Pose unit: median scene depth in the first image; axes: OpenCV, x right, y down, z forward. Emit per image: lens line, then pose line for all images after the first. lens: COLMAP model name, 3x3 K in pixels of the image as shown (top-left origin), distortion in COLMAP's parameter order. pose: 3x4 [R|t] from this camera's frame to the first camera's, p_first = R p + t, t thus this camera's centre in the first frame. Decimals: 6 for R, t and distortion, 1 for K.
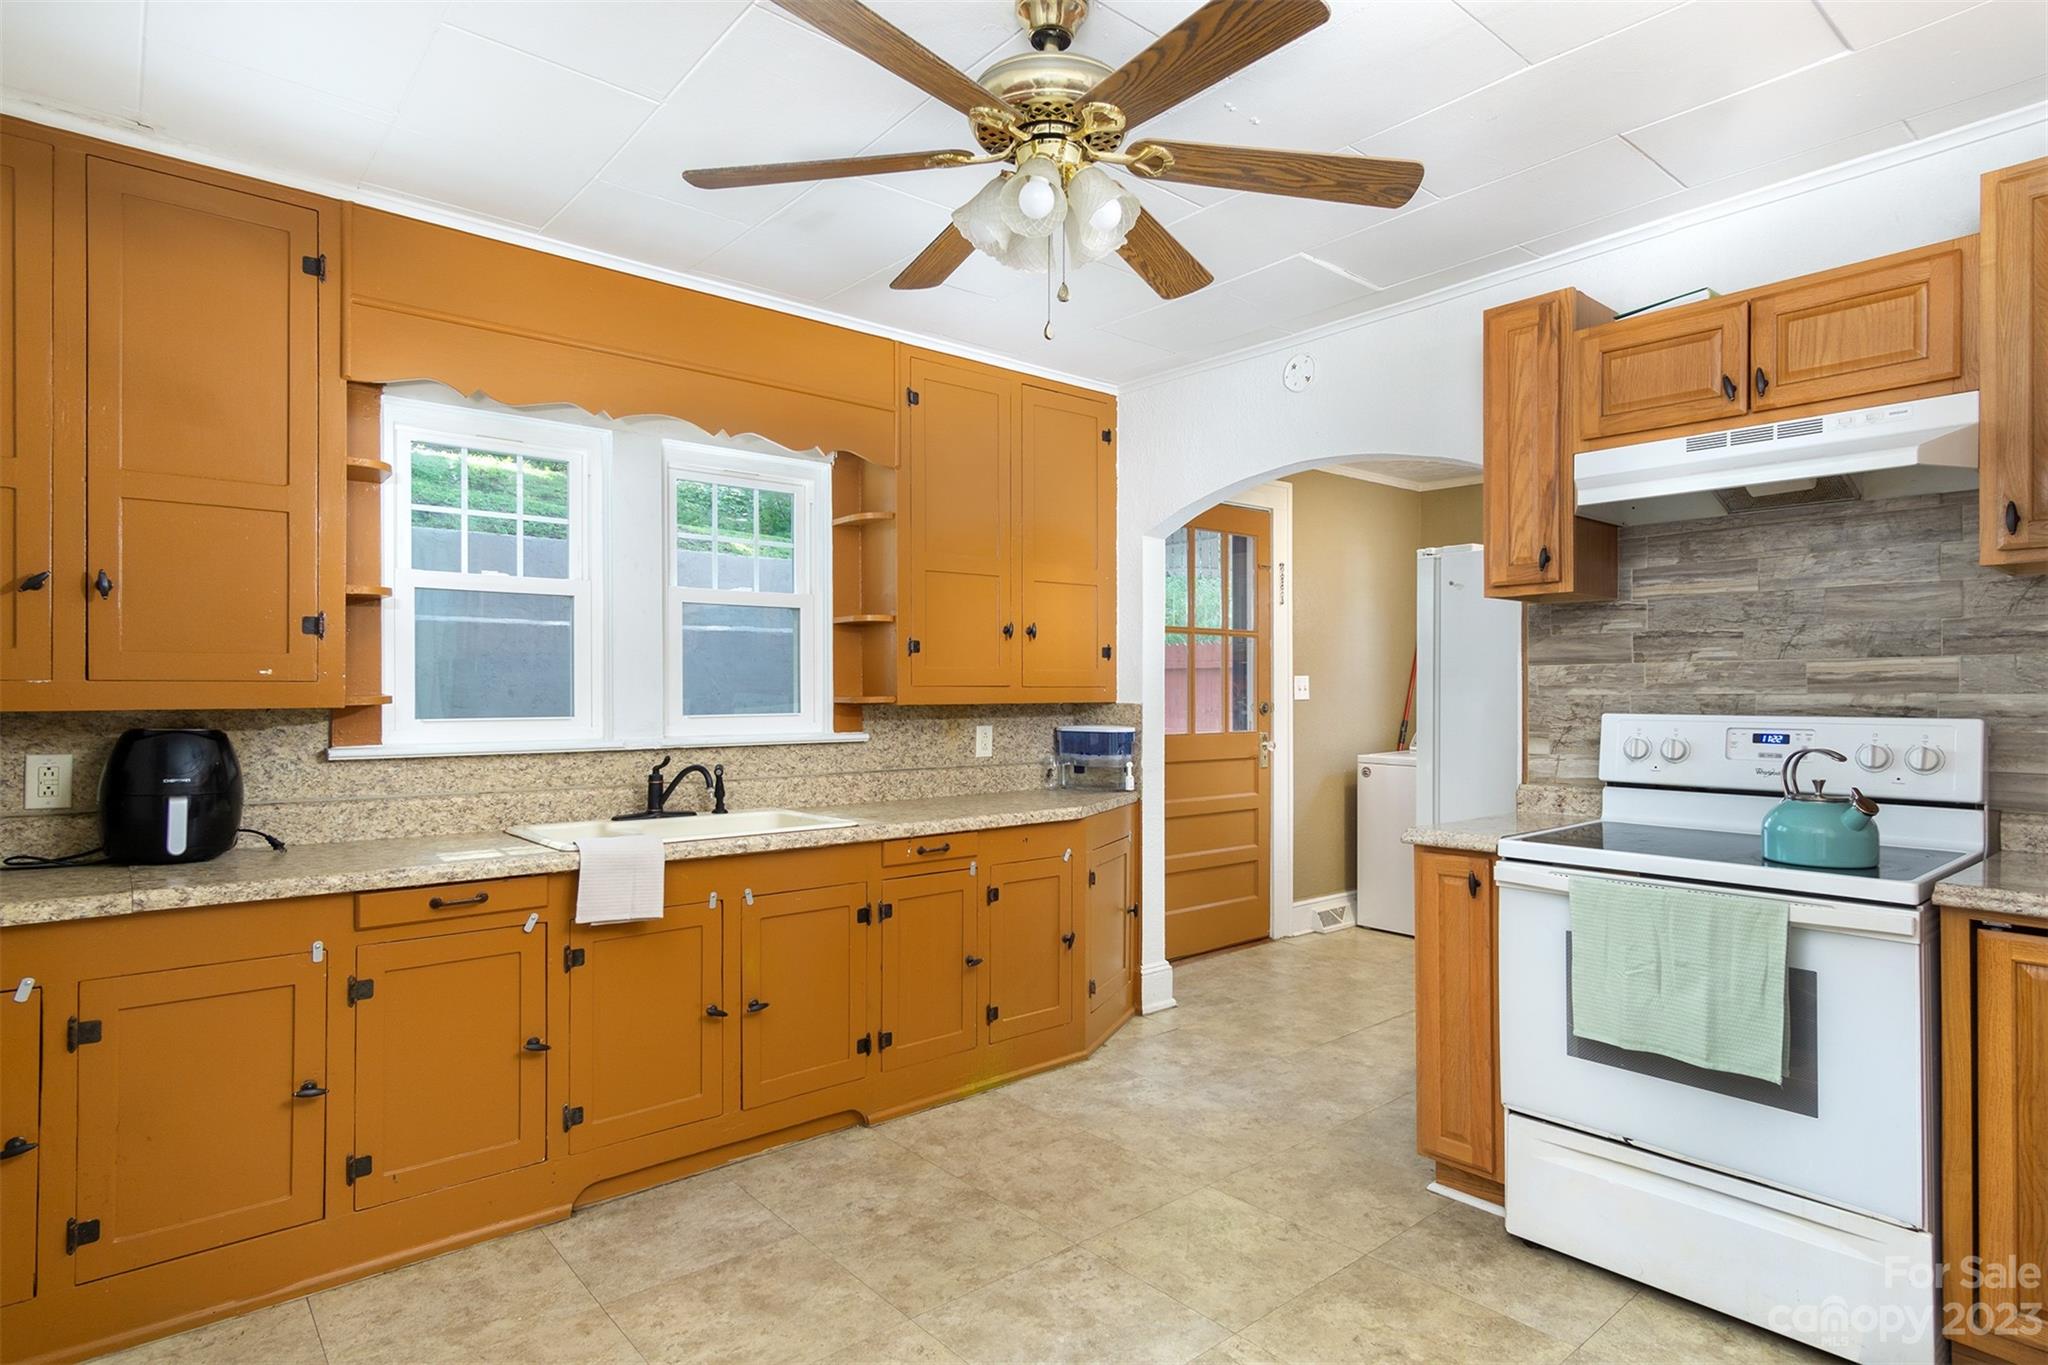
lens RADIAL K [[1093.5, 0, 1025.0], [0, 1093.5, 692.6], [0, 0, 1]] dist [-0.000908, 0.001670]
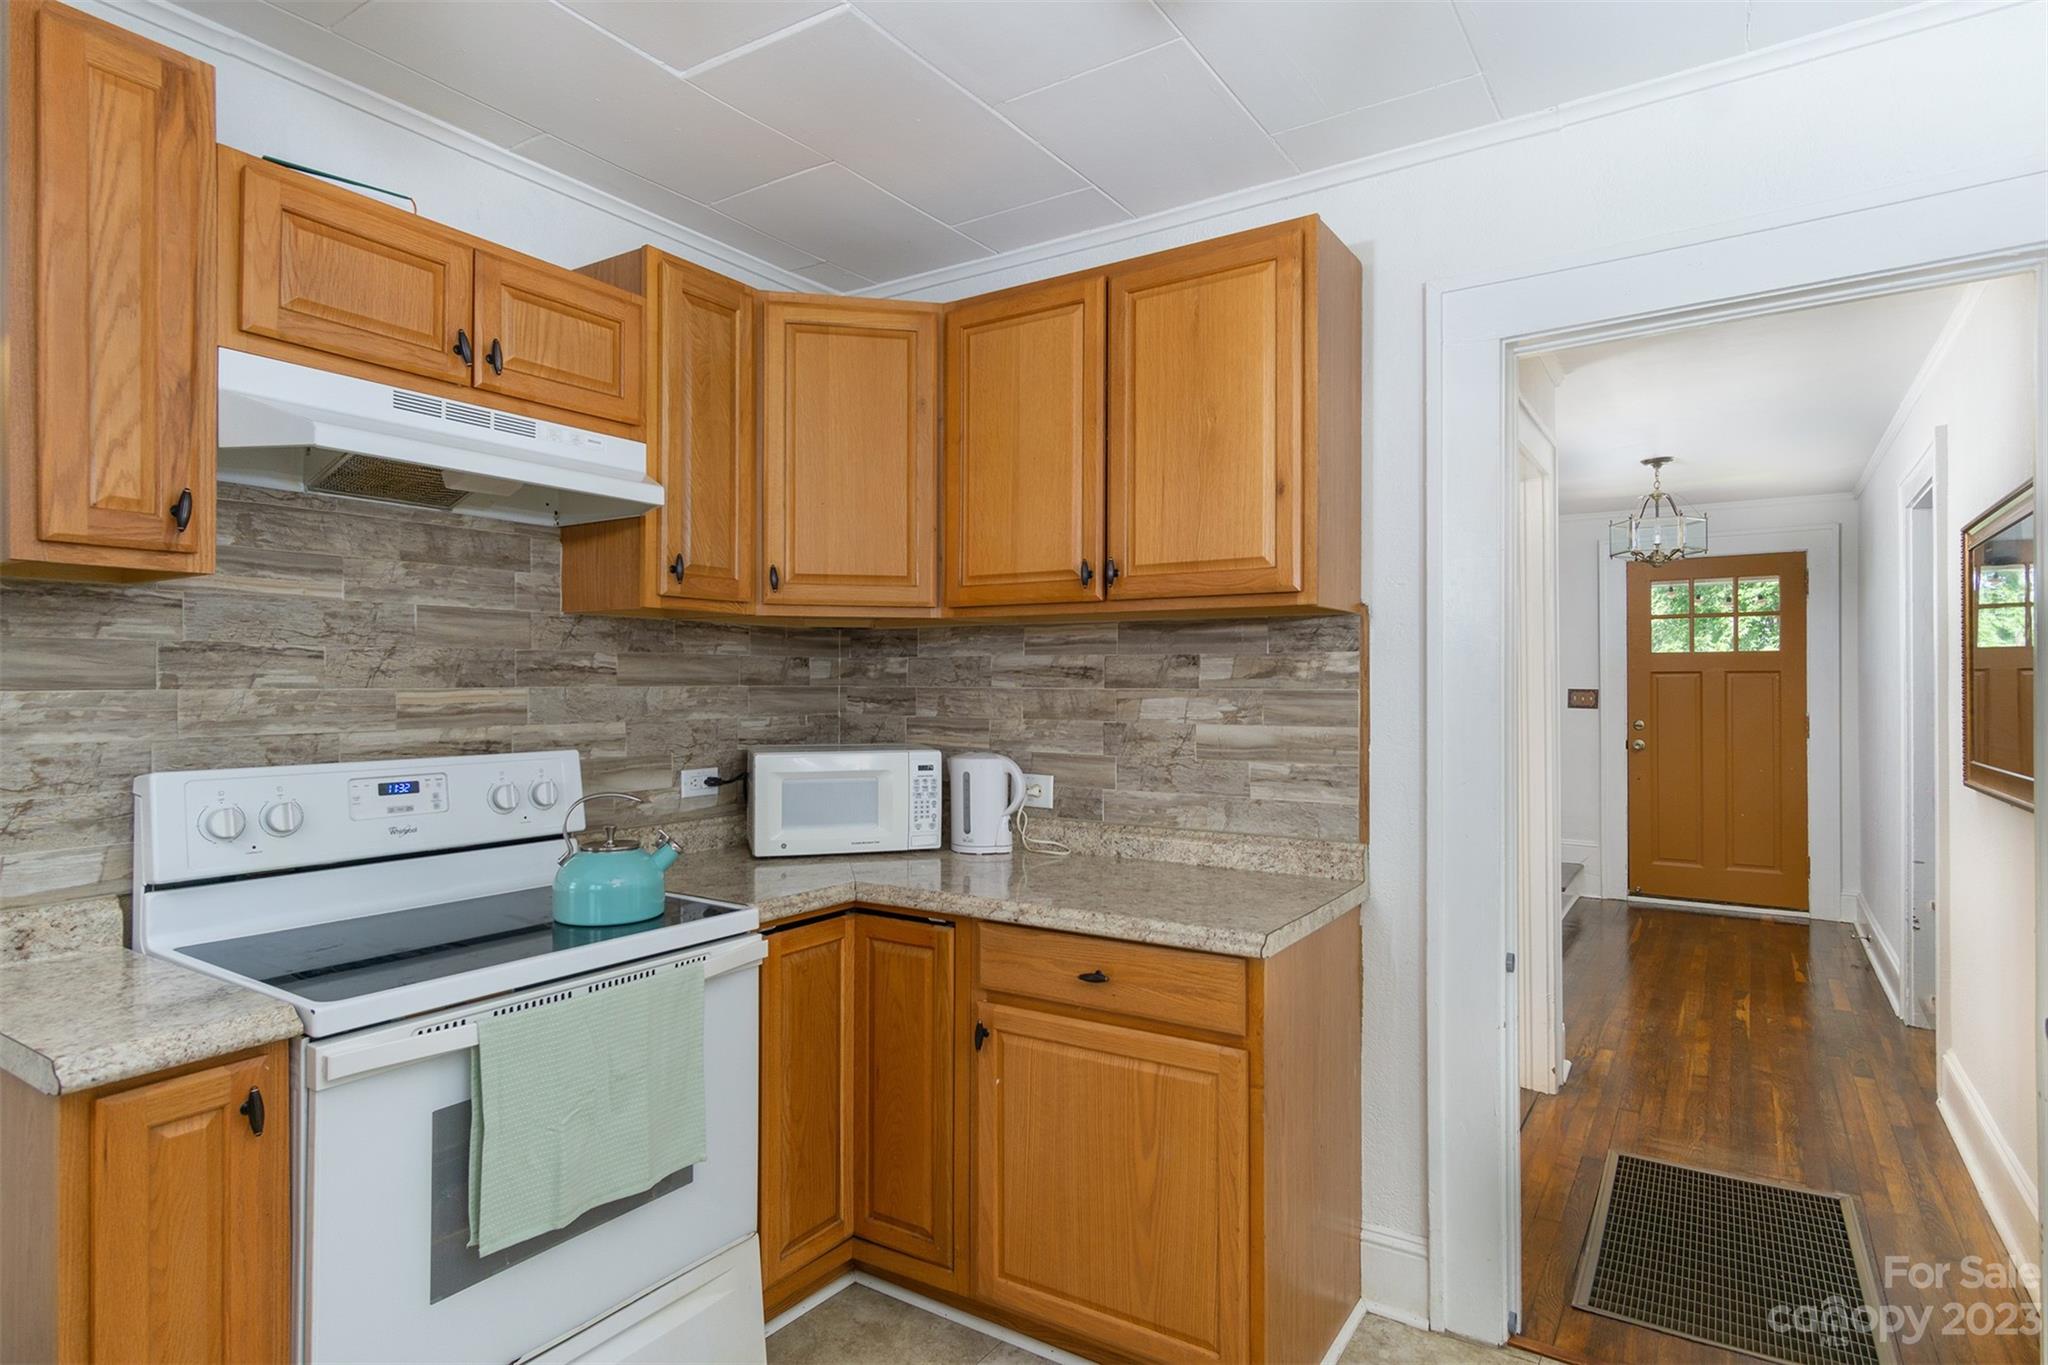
lens RADIAL K [[1093.5, 0, 1011.4], [0, 1093.5, 675.2], [0, 0, 1]] dist [-0.000908, 0.001670]
pose [[-0.284847, 0.010186, 0.958519, -0.137566], [0.002833, 0.999948, -0.009785, -0.020404], [-0.958569, -0.000072, -0.284861, 0.517584]]
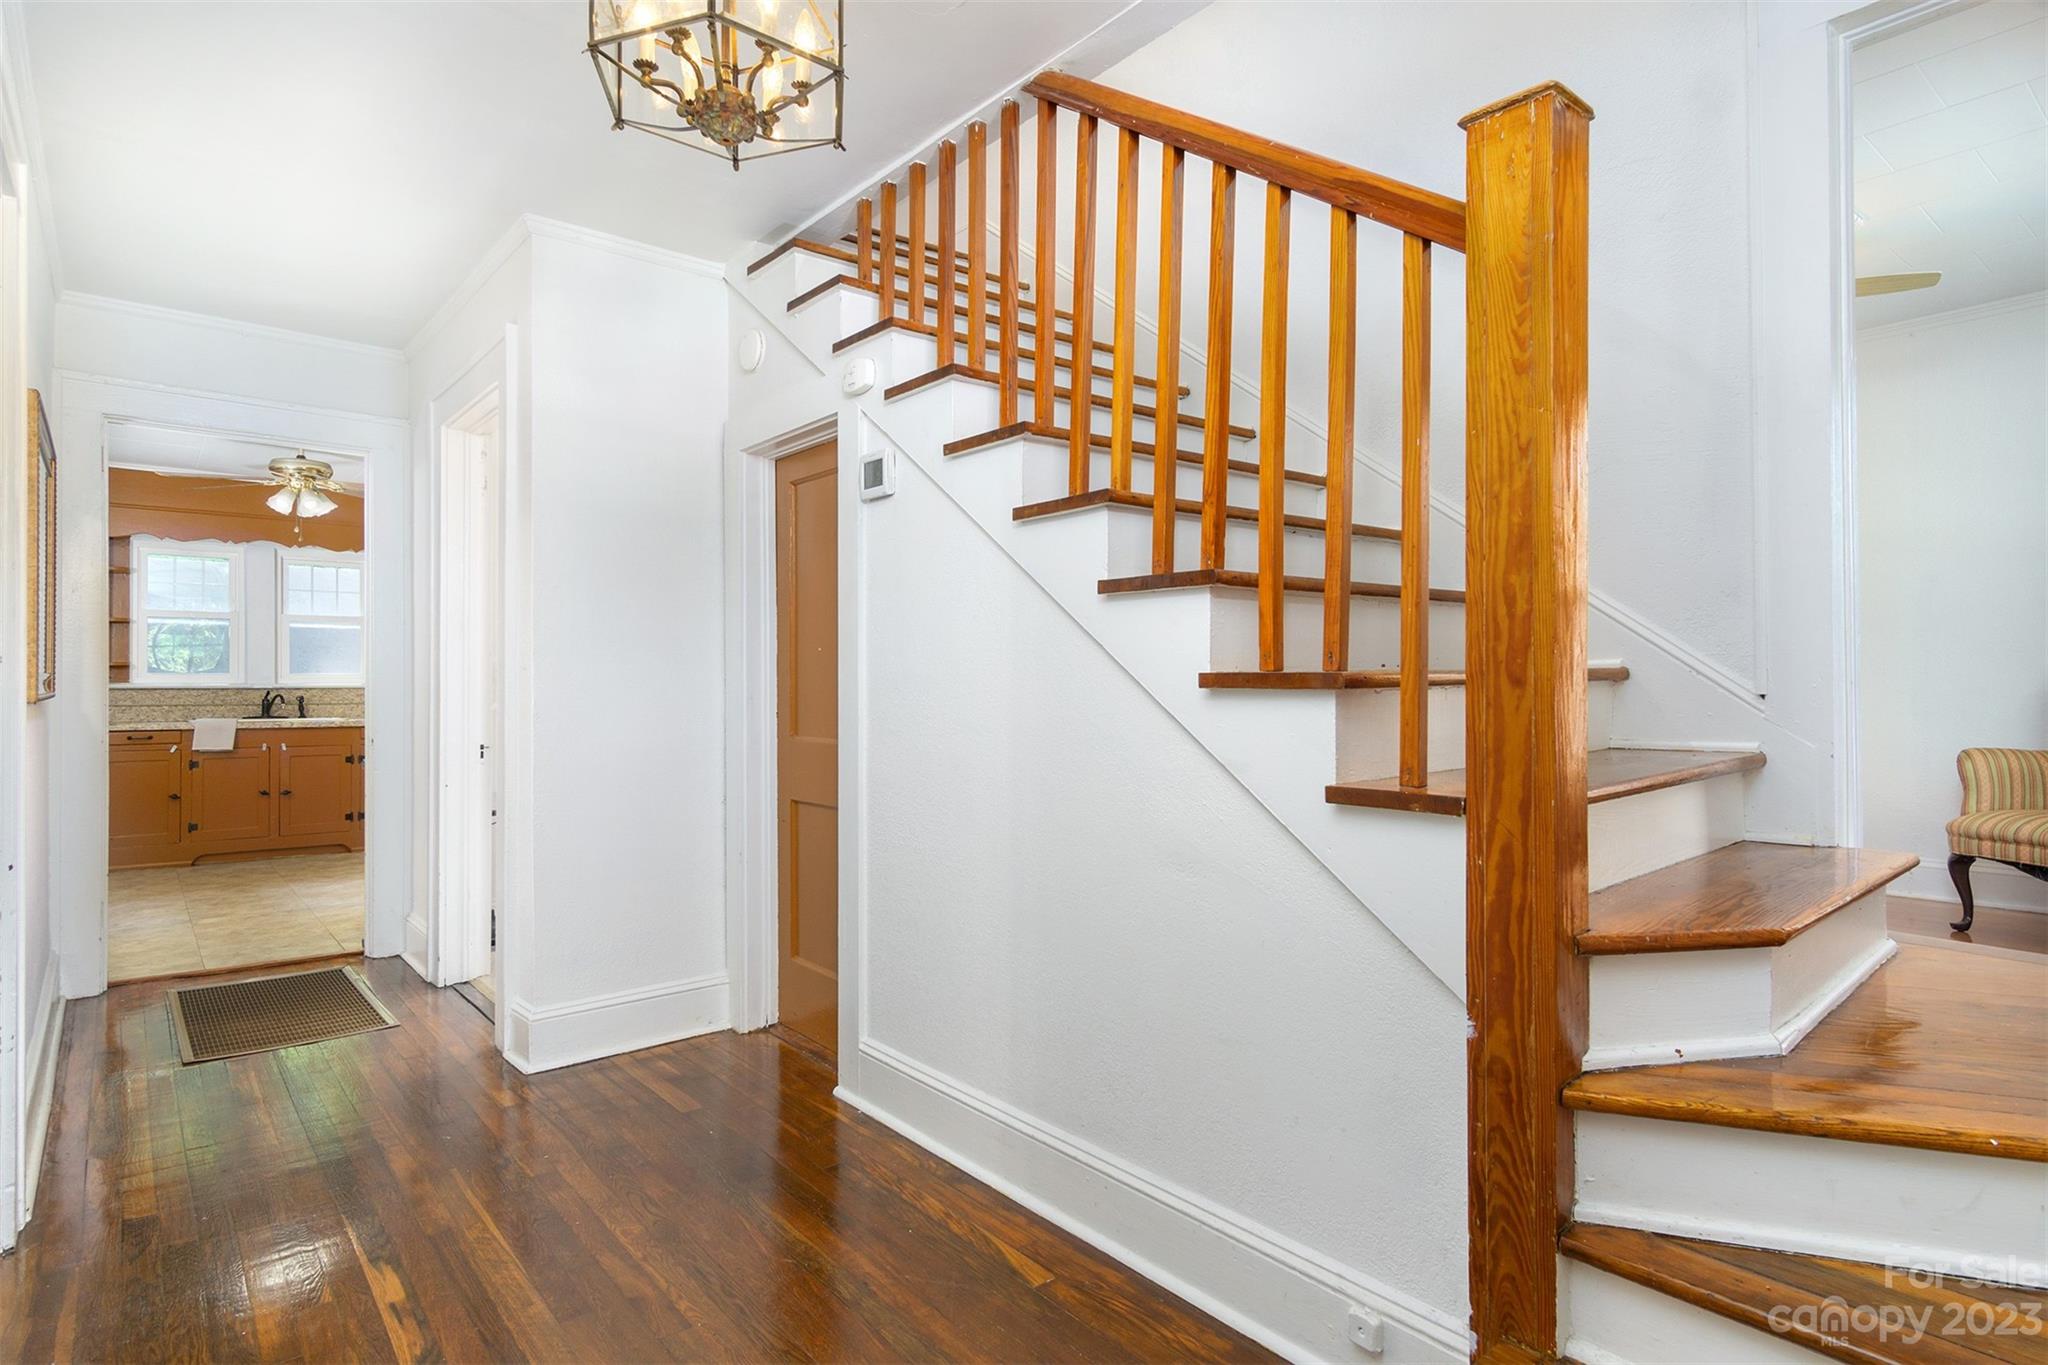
lens RADIAL K [[1093.5, 0, 1029.8], [0, 1093.5, 680.3], [0, 0, 1]] dist [-0.000908, 0.001670]
pose [[0.999894, 0.003125, -0.014197, 1.705372], [-0.003235, 0.999965, -0.007757, 0.065049], [0.014172, 0.007802, 0.999869, -1.651273]]
